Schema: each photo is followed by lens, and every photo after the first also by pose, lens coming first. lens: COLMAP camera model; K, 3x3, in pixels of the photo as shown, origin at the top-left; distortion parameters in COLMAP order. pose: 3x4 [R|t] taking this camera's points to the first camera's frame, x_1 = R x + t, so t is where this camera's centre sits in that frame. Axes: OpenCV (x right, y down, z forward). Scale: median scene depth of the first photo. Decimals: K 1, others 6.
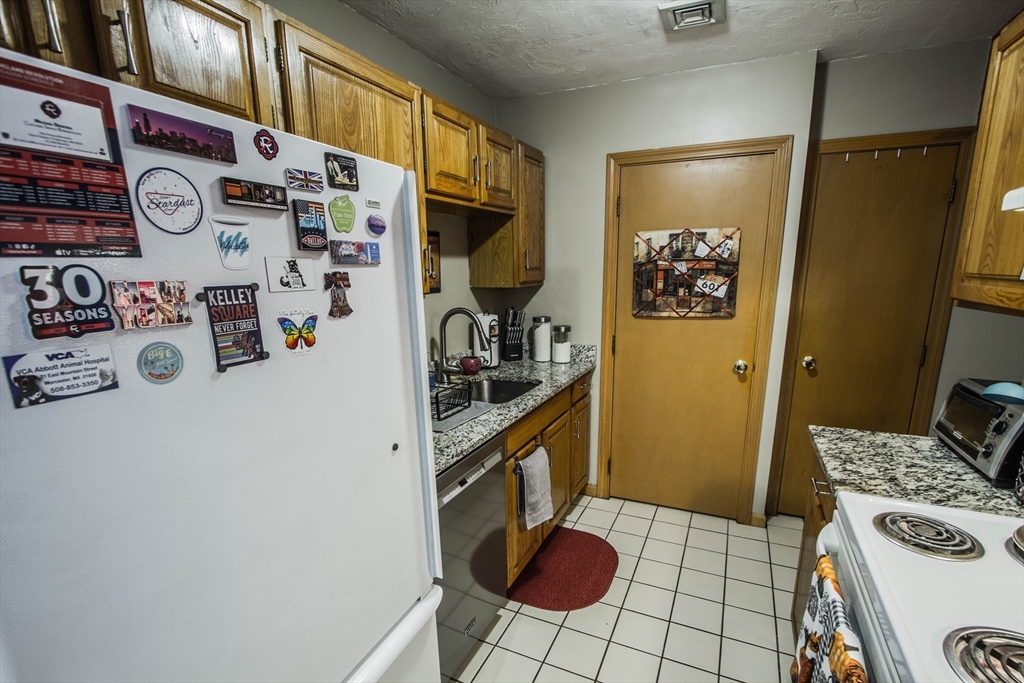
lens RADIAL K [[477.5, 0, 520.4], [0, 477.5, 380.0], [0, 0, 1]] dist [-0.015757, 0.002797]
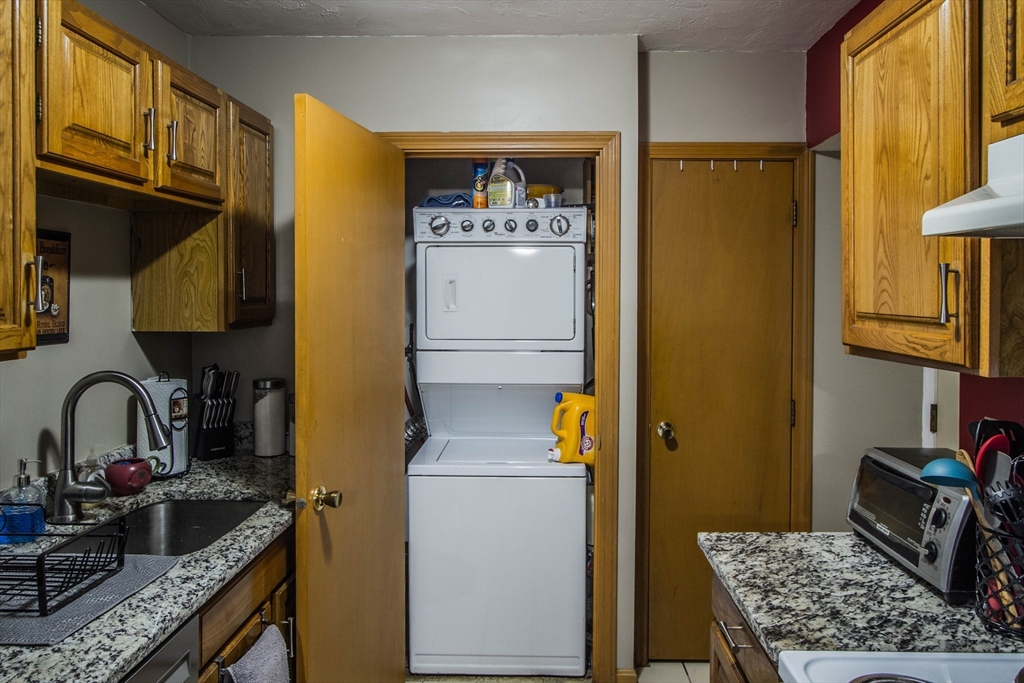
lens RADIAL K [[693.9, 0, 526.2], [0, 693.9, 304.7], [0, 0, 1]] dist [-0.009162, 0.001263]
pose [[0.918914, 0.006572, 0.394403, -0.003340], [0.079009, 0.976533, -0.200354, -0.038044], [-0.386464, 0.215270, 0.896830, 0.132759]]
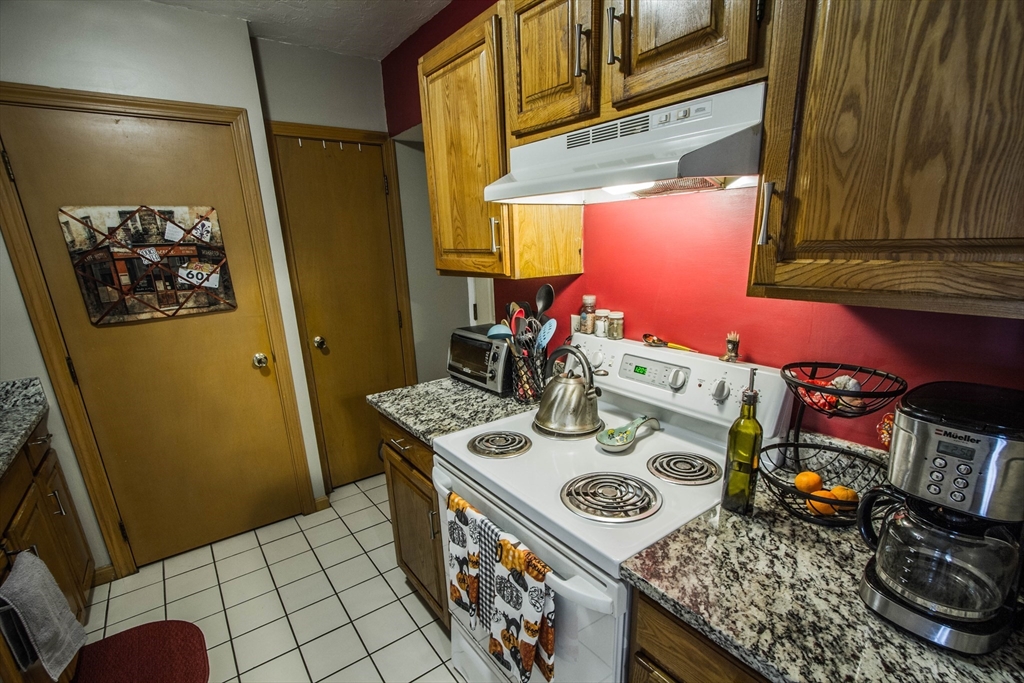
lens RADIAL K [[477.5, 0, 522.8], [0, 477.5, 389.4], [0, 0, 1]] dist [-0.015757, 0.002797]
pose [[0.475094, -0.266670, 0.838554, -0.117439], [0.227549, 0.957790, 0.175667, -0.025755], [-0.850004, 0.107354, 0.515721, 0.122079]]
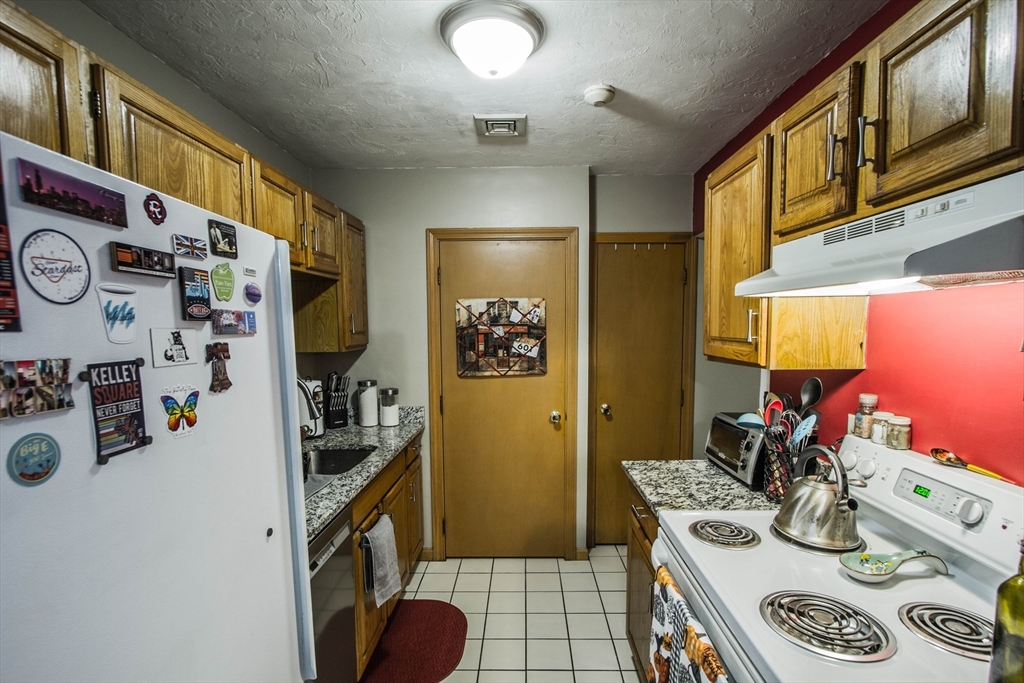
lens RADIAL K [[477.5, 0, 518.0], [0, 477.5, 370.5], [0, 0, 1]] dist [-0.015757, 0.002797]
pose [[0.915478, -0.033016, 0.401012, -0.096814], [0.090434, 0.988013, -0.125107, -0.003307], [-0.392075, 0.150798, 0.907490, -0.021394]]
